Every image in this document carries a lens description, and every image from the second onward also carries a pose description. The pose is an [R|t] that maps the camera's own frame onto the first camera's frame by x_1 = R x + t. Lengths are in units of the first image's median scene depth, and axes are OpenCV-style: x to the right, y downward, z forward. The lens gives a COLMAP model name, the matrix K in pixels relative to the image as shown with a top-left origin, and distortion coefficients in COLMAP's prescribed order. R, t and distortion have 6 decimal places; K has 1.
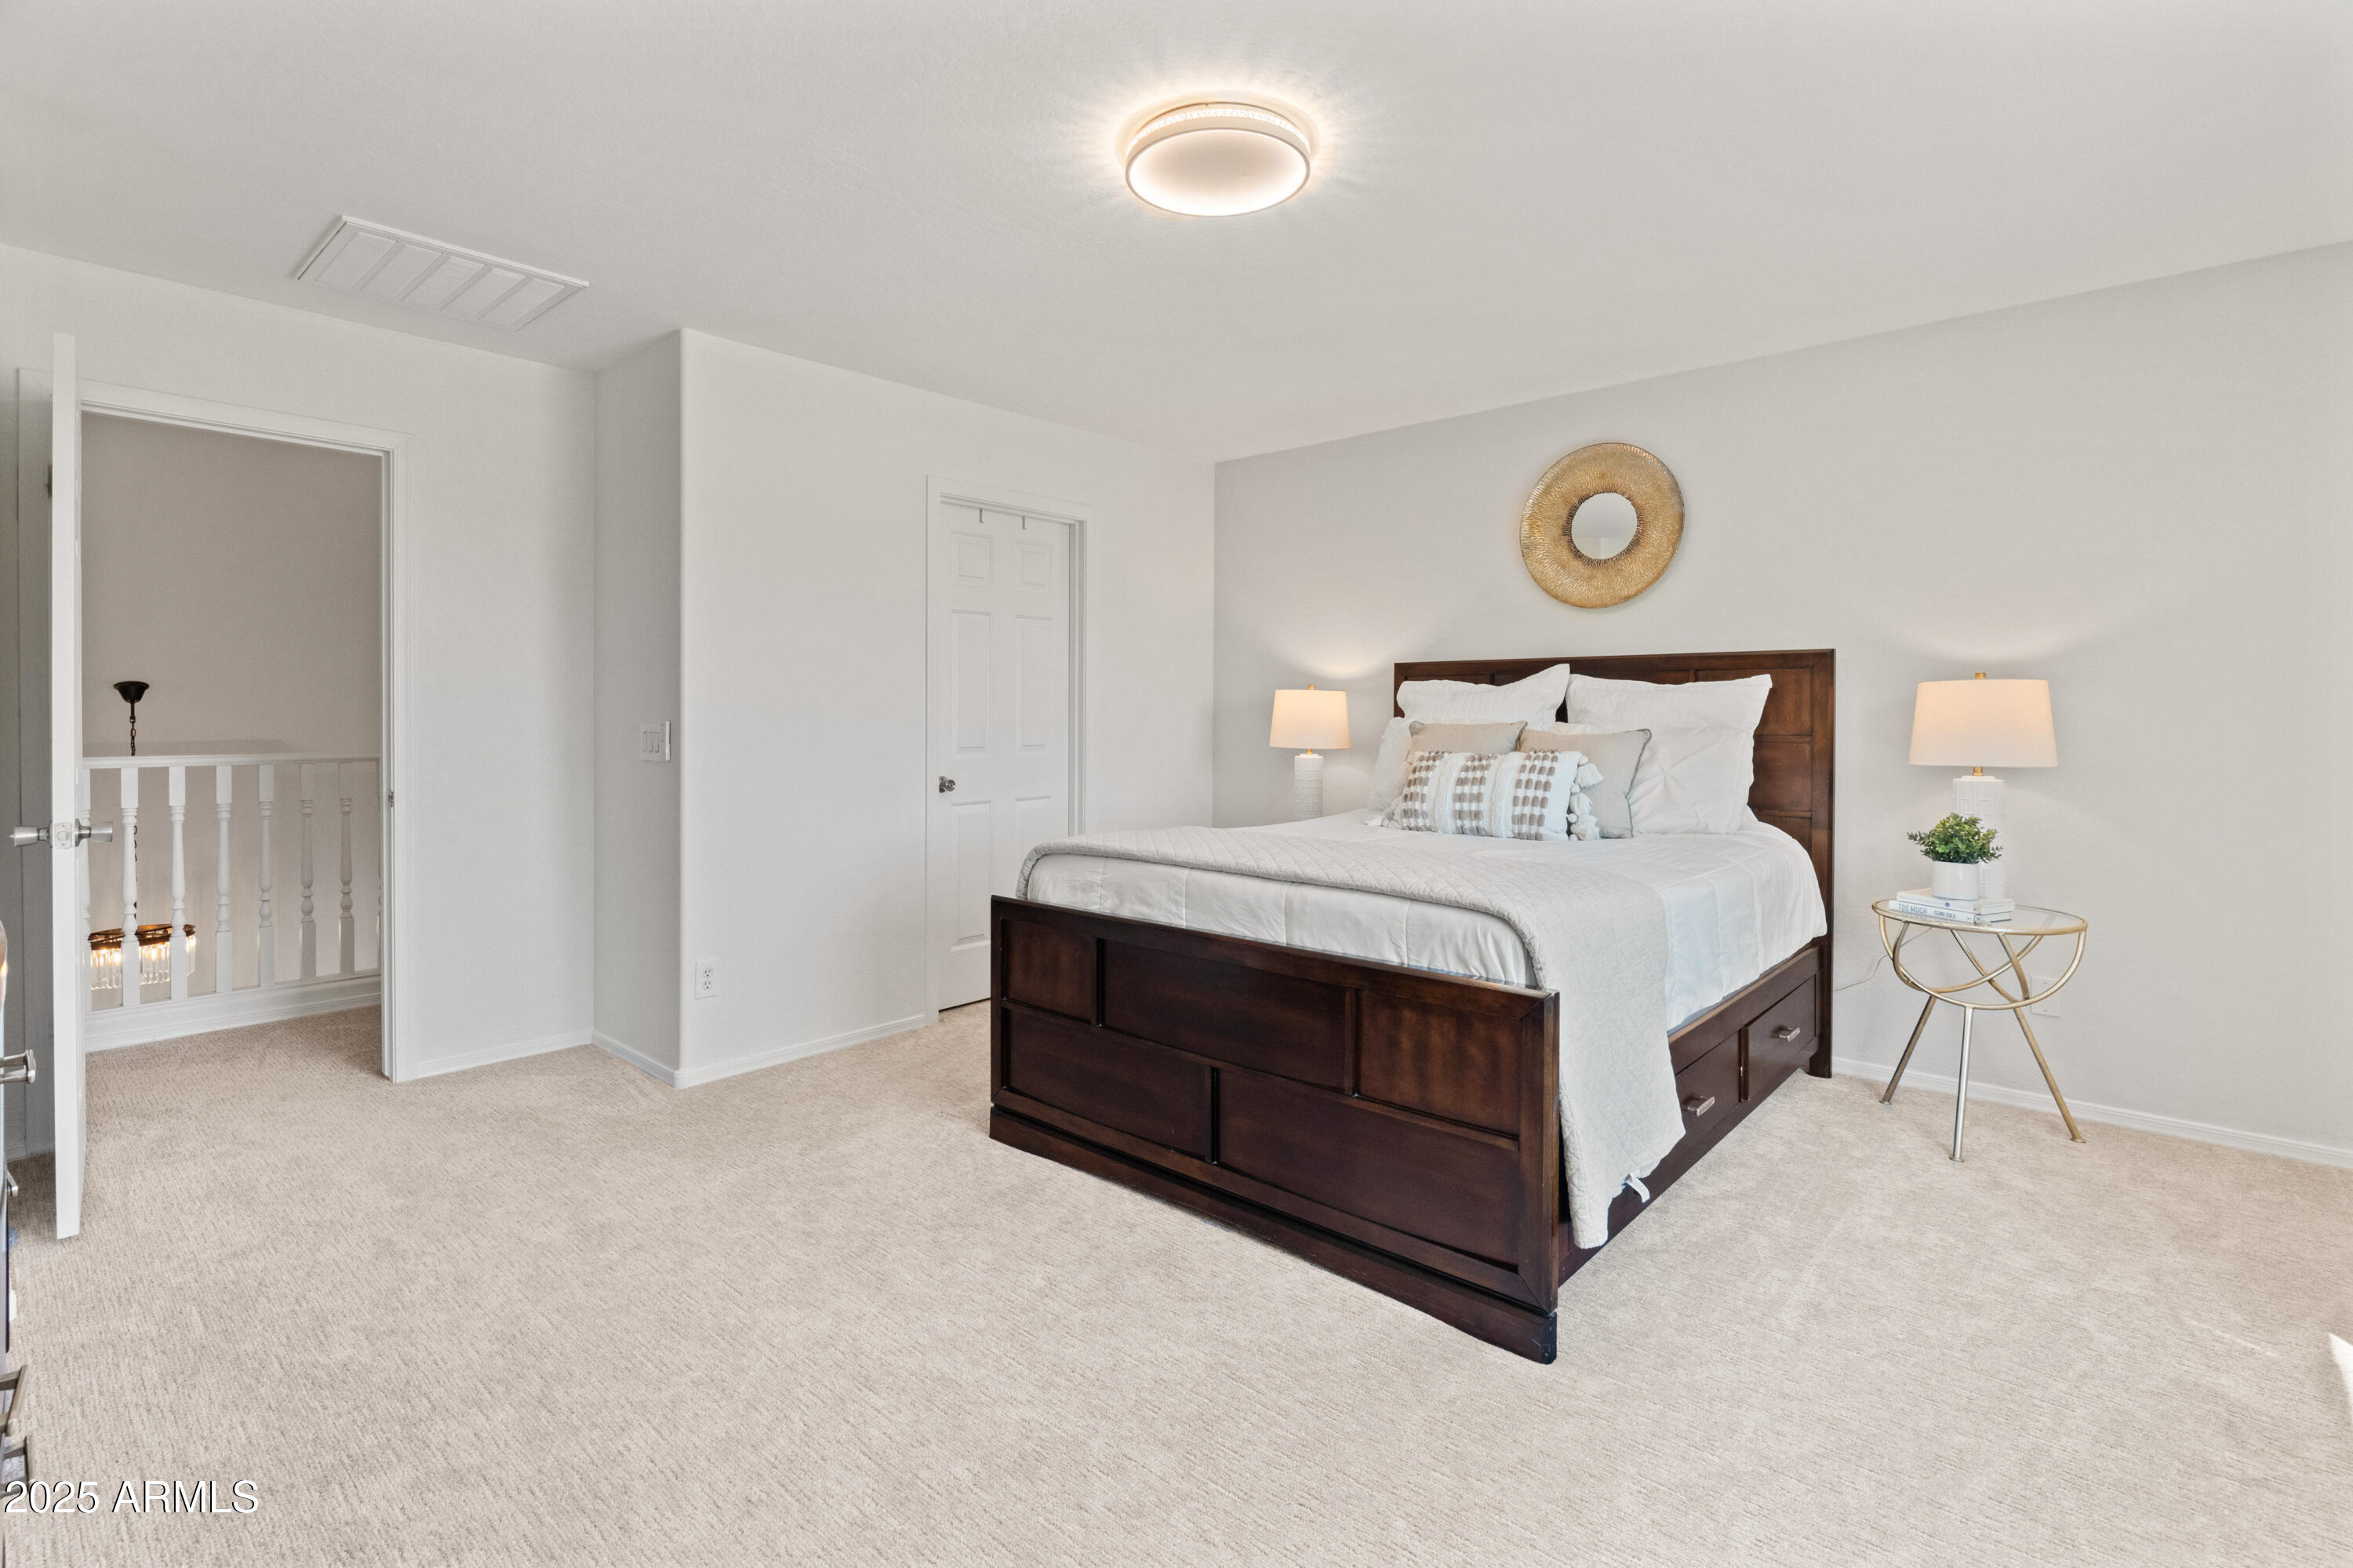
lens RADIAL K [[1114.5, 0, 1171.5], [0, 1114.5, 733.8], [0, 0, 1]] dist [-0.000050, -0.000026]
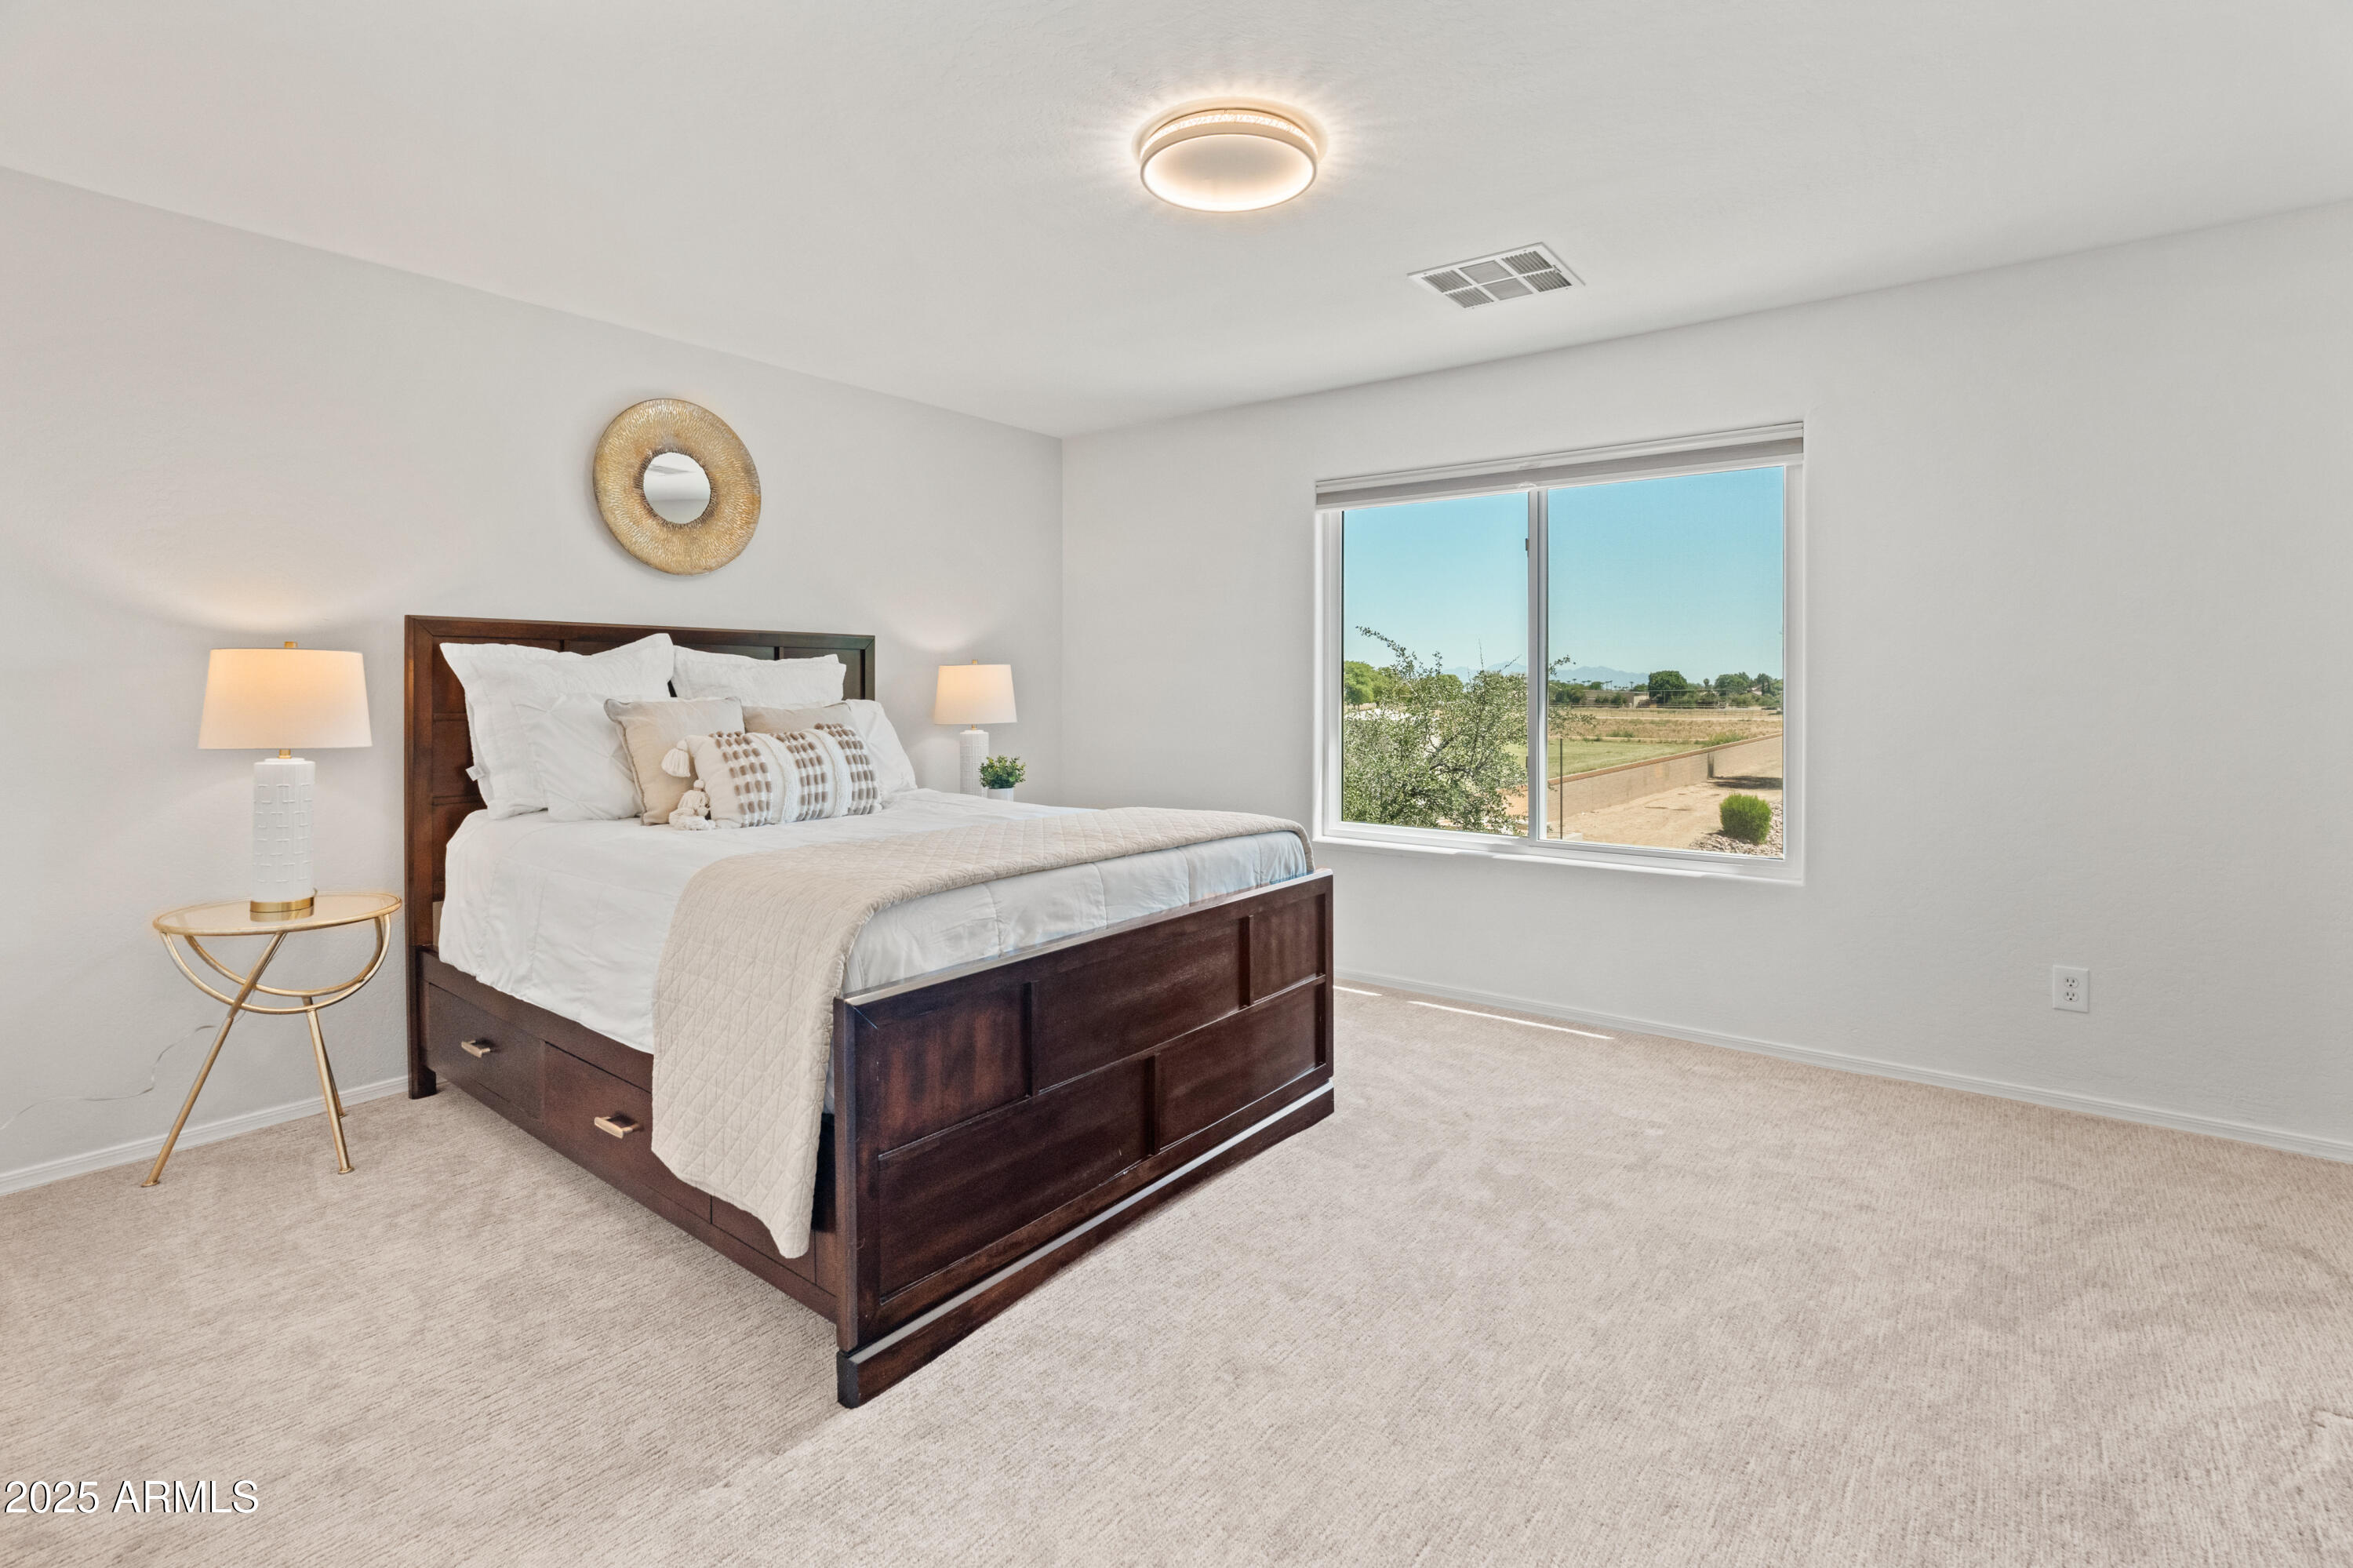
lens RADIAL K [[1103.8, 0, 1172.0], [0, 1103.8, 694.2], [0, 0, 1]] dist [-0.002262, 0.000026]
pose [[-0.087467, -0.004790, 0.996156, -0.581240], [0.022505, 0.999724, 0.006783, -0.011109], [-0.995913, 0.023012, -0.087335, 0.686003]]
